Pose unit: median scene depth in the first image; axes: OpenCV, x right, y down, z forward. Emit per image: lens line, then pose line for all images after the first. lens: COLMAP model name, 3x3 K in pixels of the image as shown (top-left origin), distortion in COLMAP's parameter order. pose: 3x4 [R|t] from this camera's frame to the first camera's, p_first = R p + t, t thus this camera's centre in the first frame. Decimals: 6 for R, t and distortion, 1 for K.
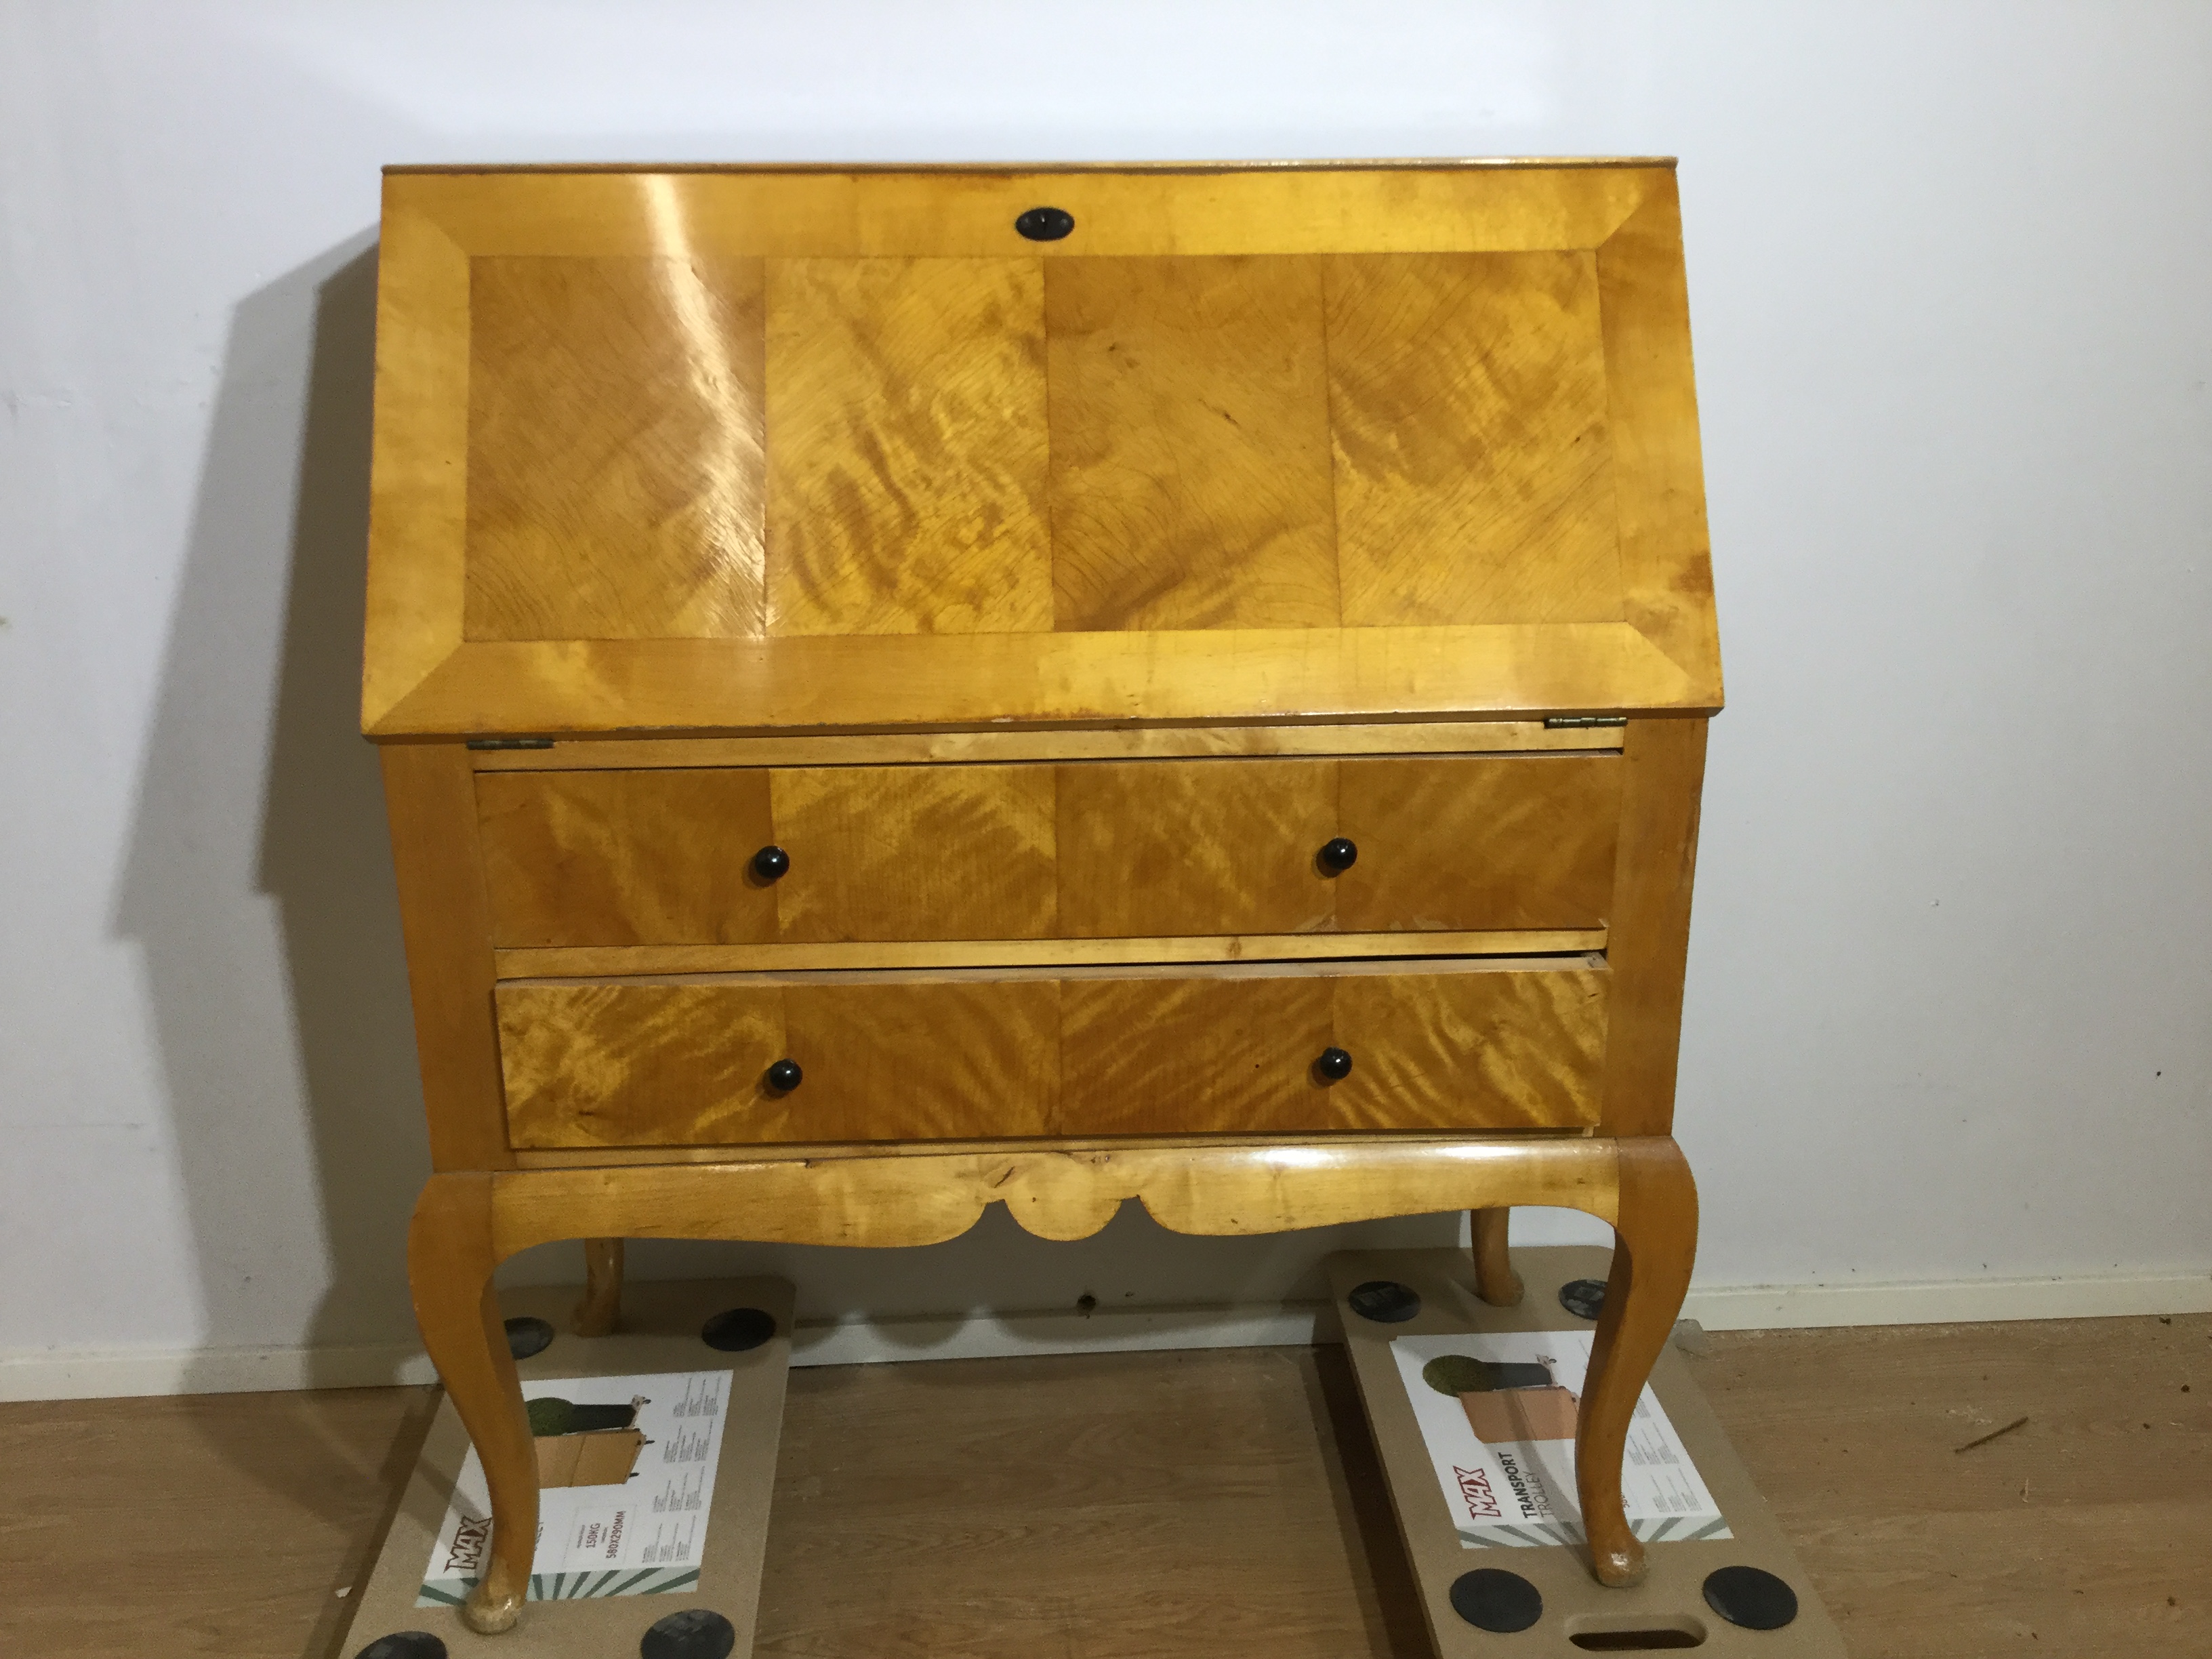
lens RADIAL K [[2052.3, 0, 1095.5], [0, 2052.3, 826.3], [0, 0, 1]] dist [0.036515, 0.000000]
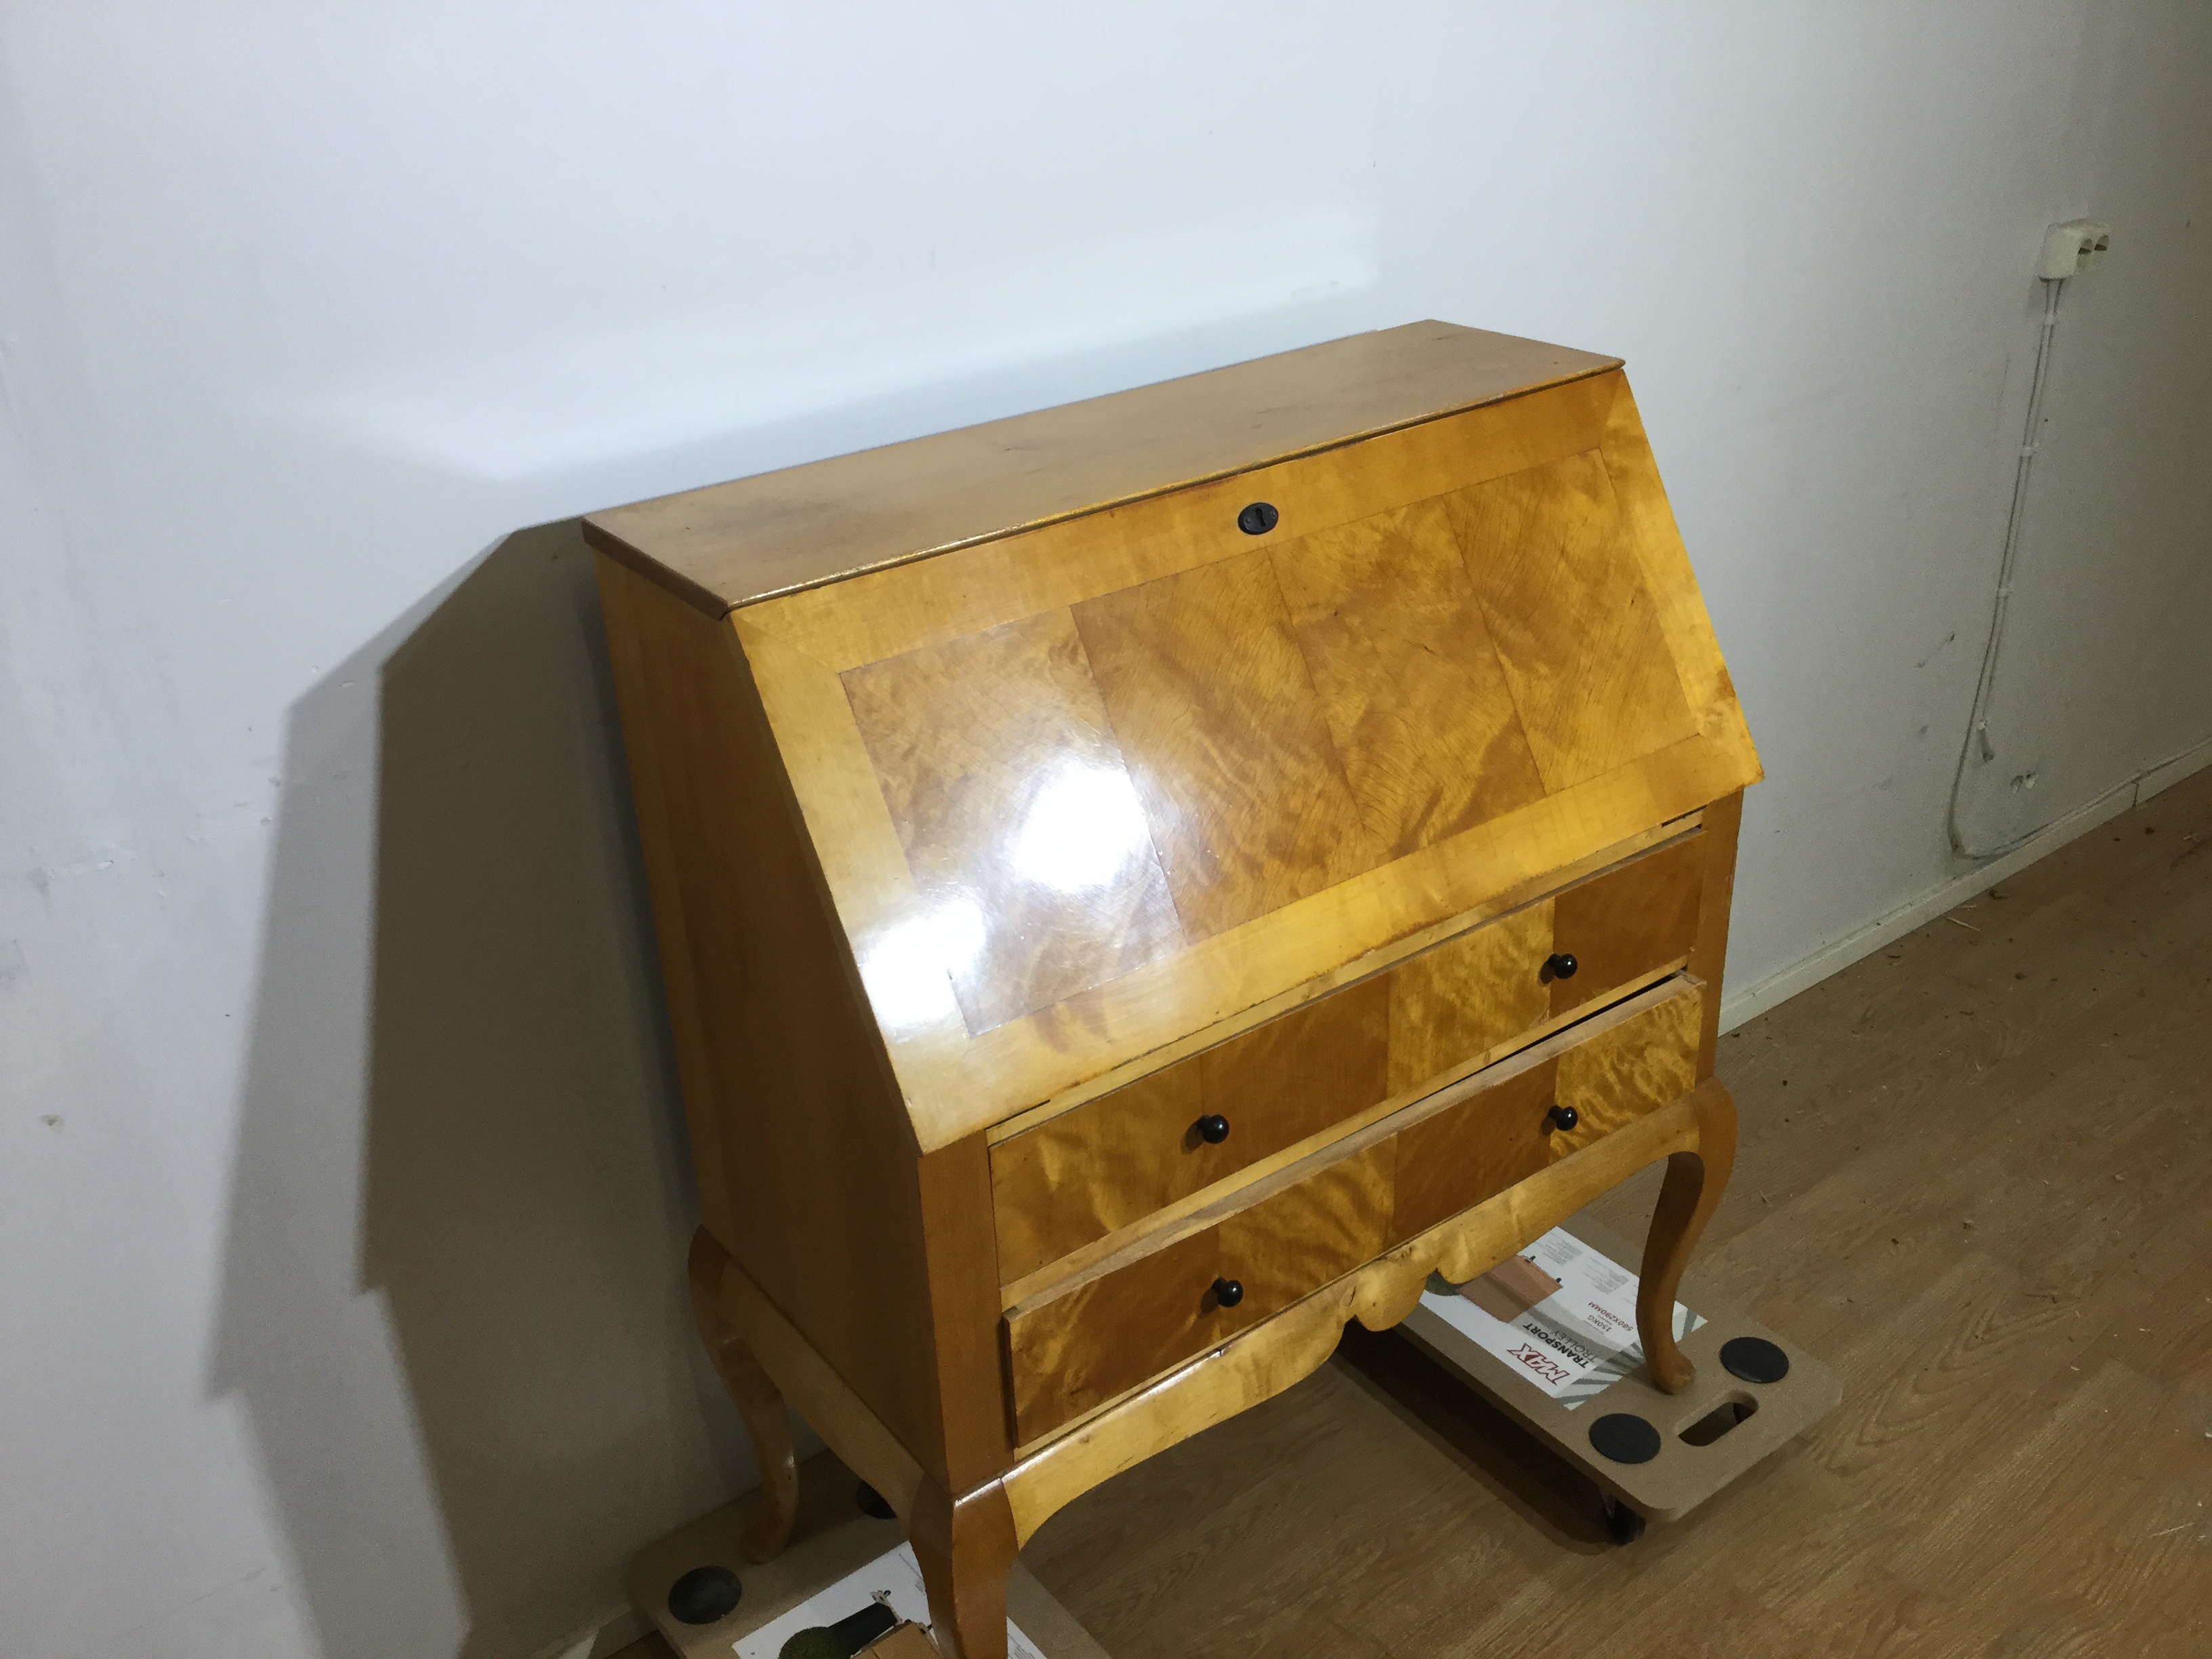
lens RADIAL K [[2052.3, 0, 1113.7], [0, 2052.3, 823.7], [0, 0, 1]] dist [0.036515, 0.000000]
pose [[0.829670, -0.273859, 0.486466, -0.683509], [0.211154, 0.960612, 0.180660, -0.348291], [-0.516780, -0.047169, 0.854818, 0.060424]]
